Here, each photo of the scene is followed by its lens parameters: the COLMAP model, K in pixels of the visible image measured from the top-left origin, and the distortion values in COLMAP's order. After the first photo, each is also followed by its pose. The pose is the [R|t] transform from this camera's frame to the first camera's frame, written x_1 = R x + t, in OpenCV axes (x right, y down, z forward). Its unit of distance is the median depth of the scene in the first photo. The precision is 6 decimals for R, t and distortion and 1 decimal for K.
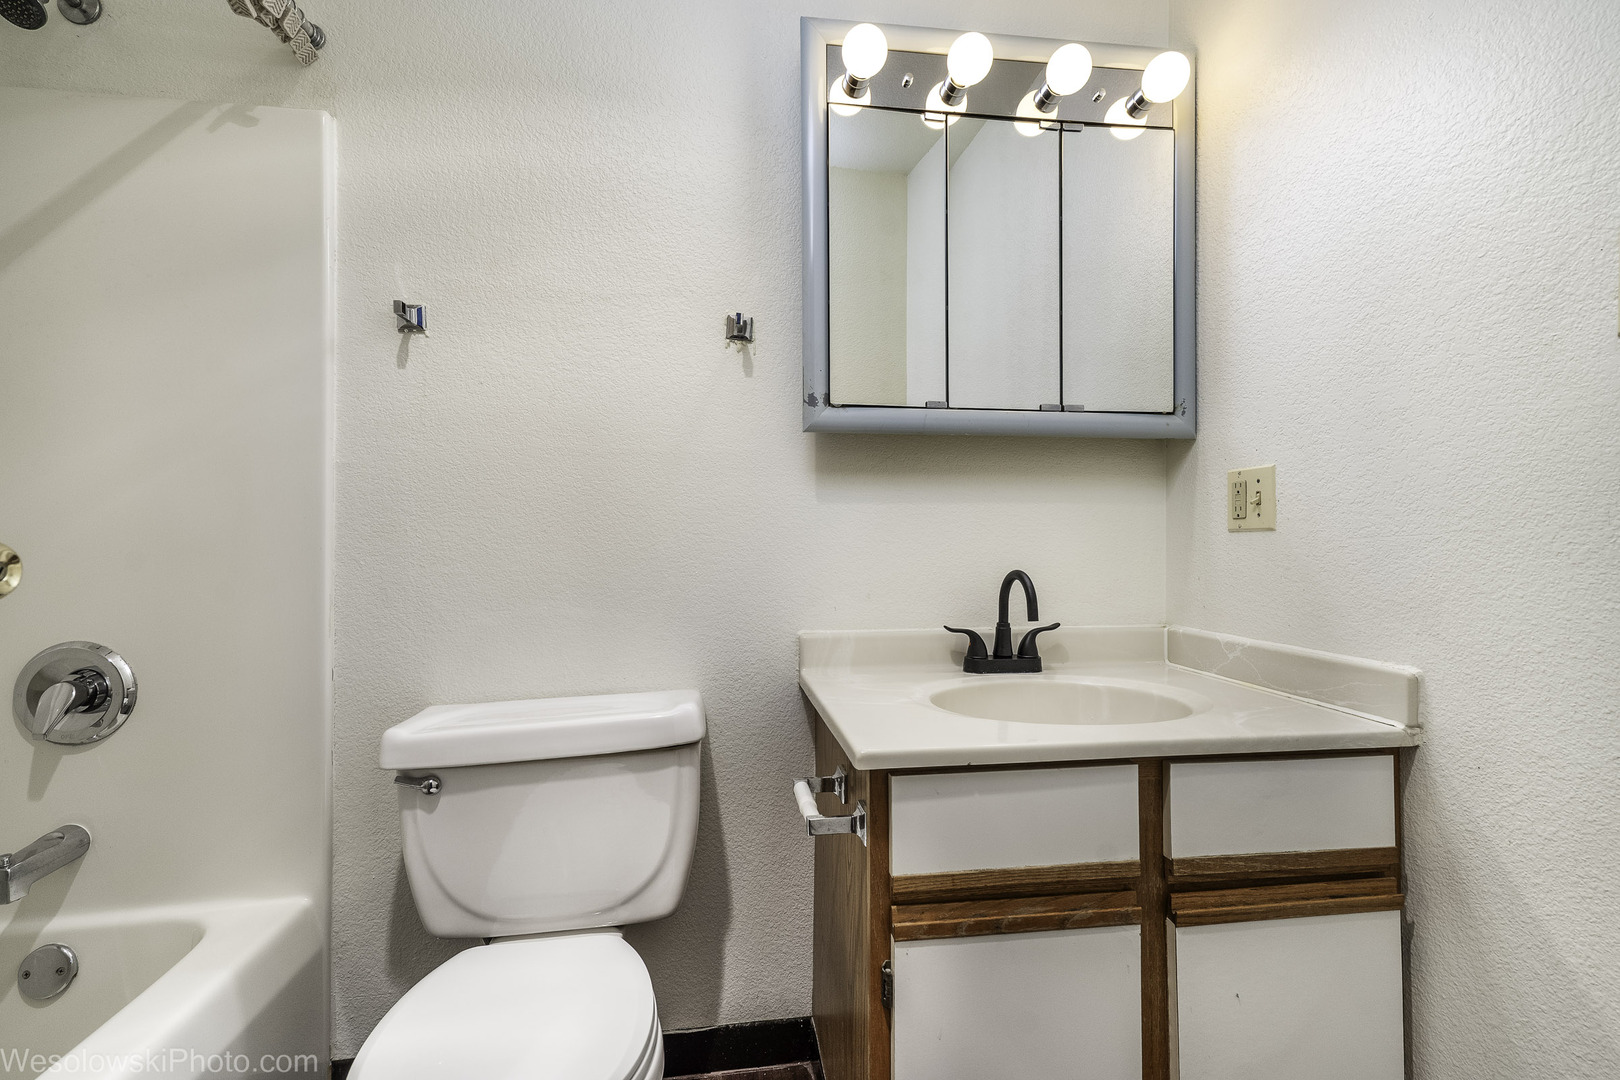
lens RADIAL K [[732.1, 0, 809.2], [0, 732.1, 527.6], [0, 0, 1]] dist [0.000749, 0.001144]
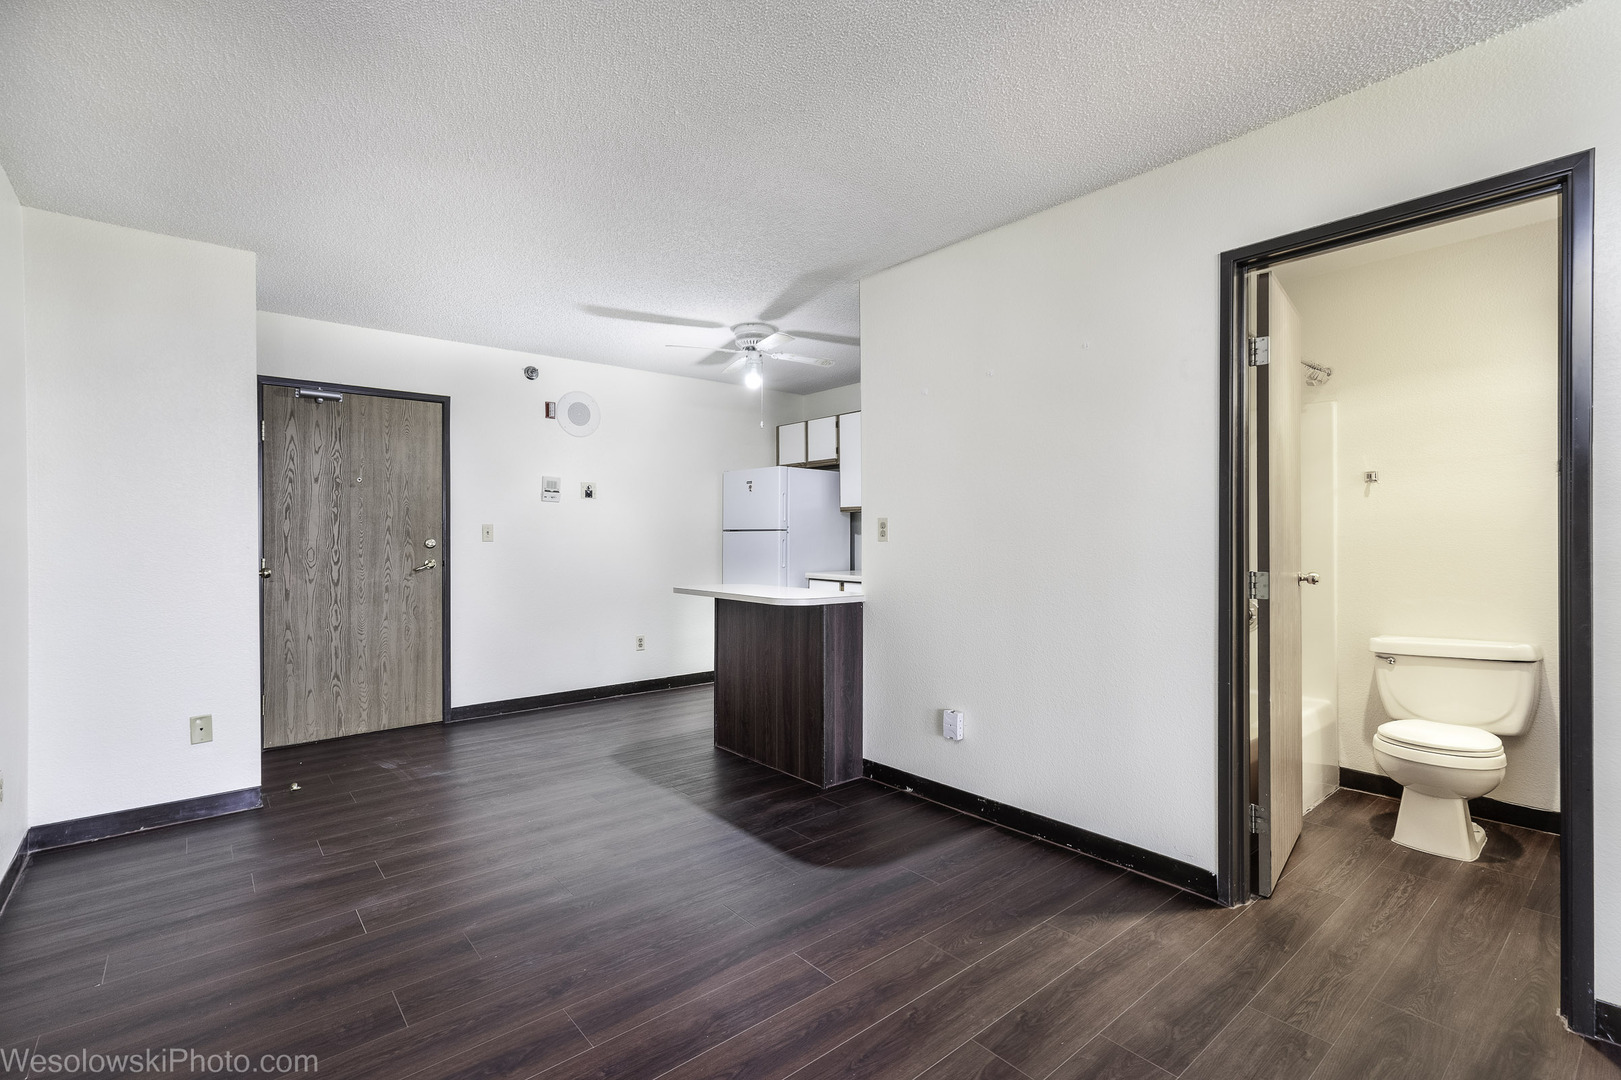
lens RADIAL K [[732.6, 0, 800.4], [0, 732.6, 547.3], [0, 0, 1]] dist [0.000749, 0.001144]
pose [[0.525914, -0.003596, -0.850530, 0.600716], [0.003589, 0.999992, -0.002009, -0.057507], [0.850530, -0.001995, 0.525922, -2.145248]]
